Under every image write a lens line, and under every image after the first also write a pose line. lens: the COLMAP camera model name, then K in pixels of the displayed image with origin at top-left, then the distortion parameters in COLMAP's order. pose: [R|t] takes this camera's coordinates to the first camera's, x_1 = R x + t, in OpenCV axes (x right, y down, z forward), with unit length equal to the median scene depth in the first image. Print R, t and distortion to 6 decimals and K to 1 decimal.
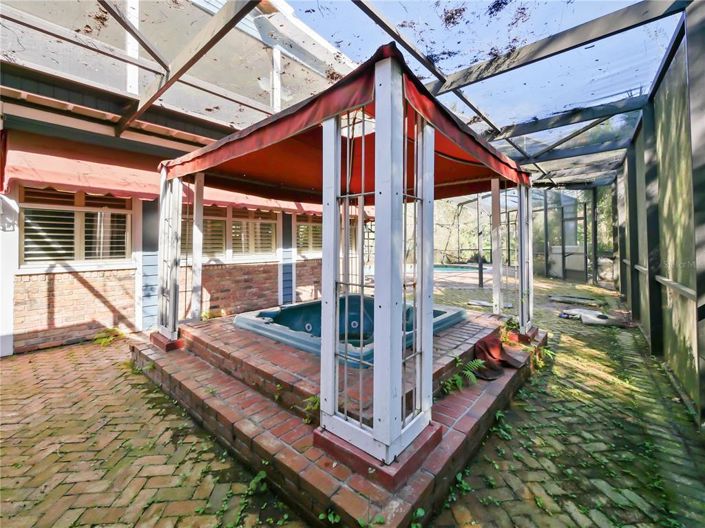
lens RADIAL K [[282.1, 0, 352.7], [0, 282.1, 233.2], [0, 0, 1]] dist [-0.001127, -0.000131]
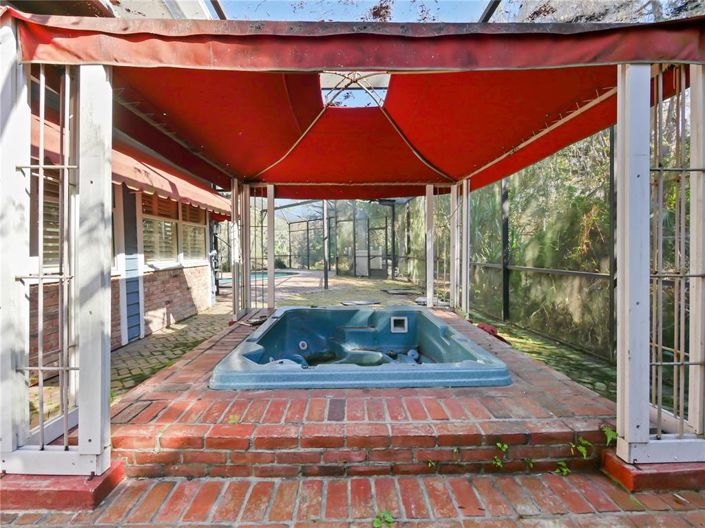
lens RADIAL K [[285.1, 0, 351.2], [0, 285.1, 249.5], [0, 0, 1]] dist [-0.002433, -0.000092]
pose [[0.769250, -0.005790, 0.638922, -0.261831], [-0.015417, 0.999500, 0.027618, 0.019003], [-0.638762, -0.031095, 0.768776, 0.198099]]
